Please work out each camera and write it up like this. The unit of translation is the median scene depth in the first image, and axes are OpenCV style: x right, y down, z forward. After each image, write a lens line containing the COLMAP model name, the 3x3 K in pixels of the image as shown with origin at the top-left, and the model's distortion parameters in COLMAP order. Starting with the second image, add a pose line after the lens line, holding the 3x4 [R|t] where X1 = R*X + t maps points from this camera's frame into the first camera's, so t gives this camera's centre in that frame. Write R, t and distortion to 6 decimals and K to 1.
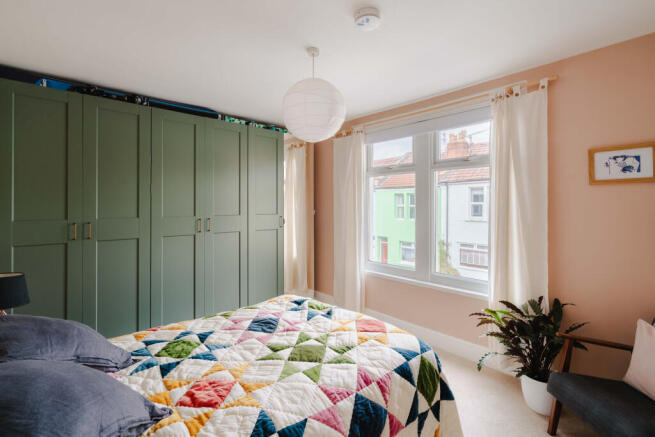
lens RADIAL K [[300.8, 0, 330.0], [0, 300.8, 205.5], [0, 0, 1]] dist [-0.001638, 0.000134]
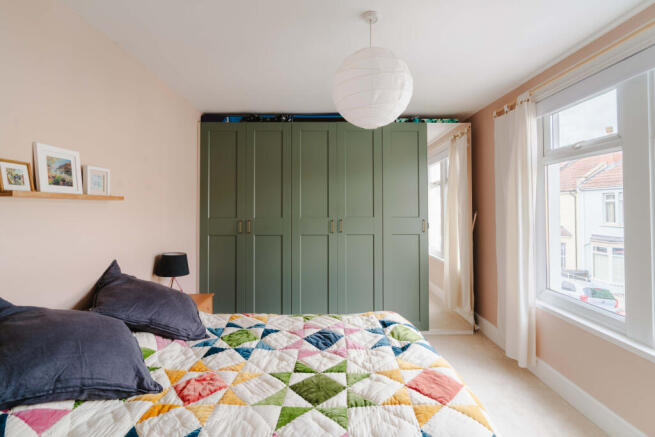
lens RADIAL K [[300.8, 0, 330.0], [0, 300.8, 205.5], [0, 0, 1]] dist [-0.001638, 0.000134]
pose [[0.749311, -0.003861, -0.662207, 0.397771], [0.000070, 0.999983, -0.005751, -0.000558], [0.662218, 0.004263, 0.749299, 0.327125]]
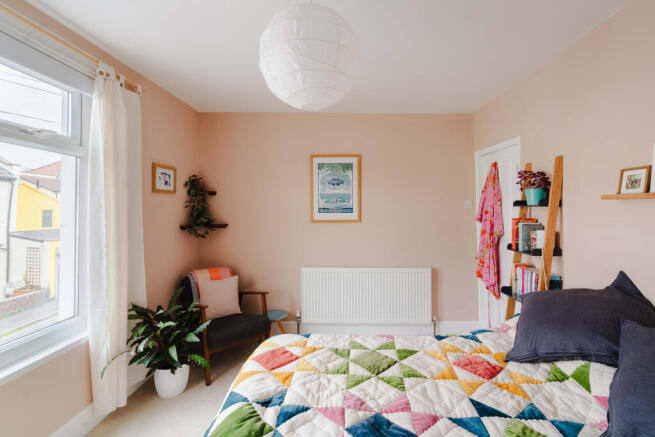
lens RADIAL K [[300.8, 0, 330.0], [0, 300.8, 205.5], [0, 0, 1]] dist [-0.001638, 0.000134]
pose [[-0.707247, 0.004974, 0.706949, -0.534000], [0.006044, 0.999981, -0.000989, -0.010200], [-0.706941, 0.003573, -0.707264, 1.435768]]
